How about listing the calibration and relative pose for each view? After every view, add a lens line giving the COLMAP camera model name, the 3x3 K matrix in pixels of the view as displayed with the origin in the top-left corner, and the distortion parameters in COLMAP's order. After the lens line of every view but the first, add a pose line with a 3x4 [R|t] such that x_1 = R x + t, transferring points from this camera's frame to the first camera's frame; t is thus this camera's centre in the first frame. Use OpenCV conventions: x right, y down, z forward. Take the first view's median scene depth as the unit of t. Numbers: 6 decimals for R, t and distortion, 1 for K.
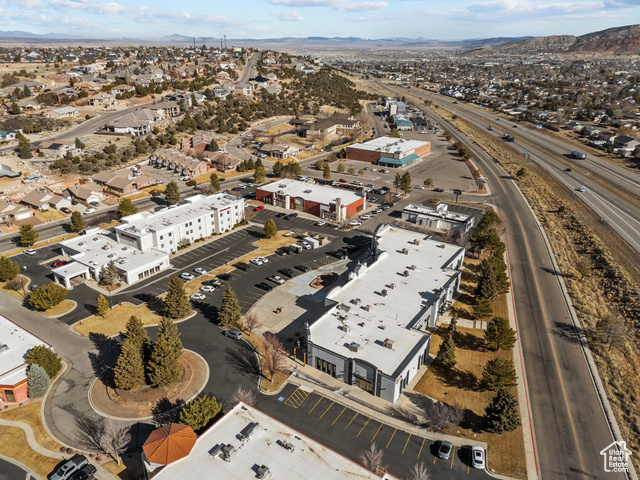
lens RADIAL K [[461.8, 0, 320.0], [0, 461.8, 240.0], [0, 0, 1]] dist [0.093652, -0.098254]
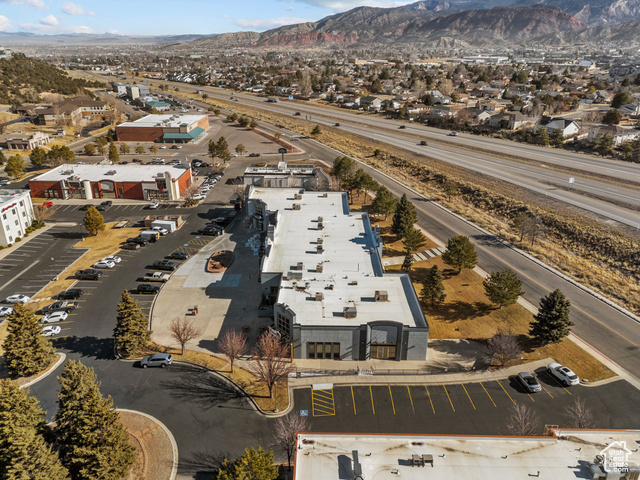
lens RADIAL K [[461.8, 0, 320.0], [0, 461.8, 240.0], [0, 0, 1]] dist [0.093652, -0.098254]
pose [[0.835783, -0.223904, 0.501332, -0.195168], [0.219586, 0.973181, 0.068565, 0.031626], [-0.503238, 0.052780, 0.862534, 0.221561]]
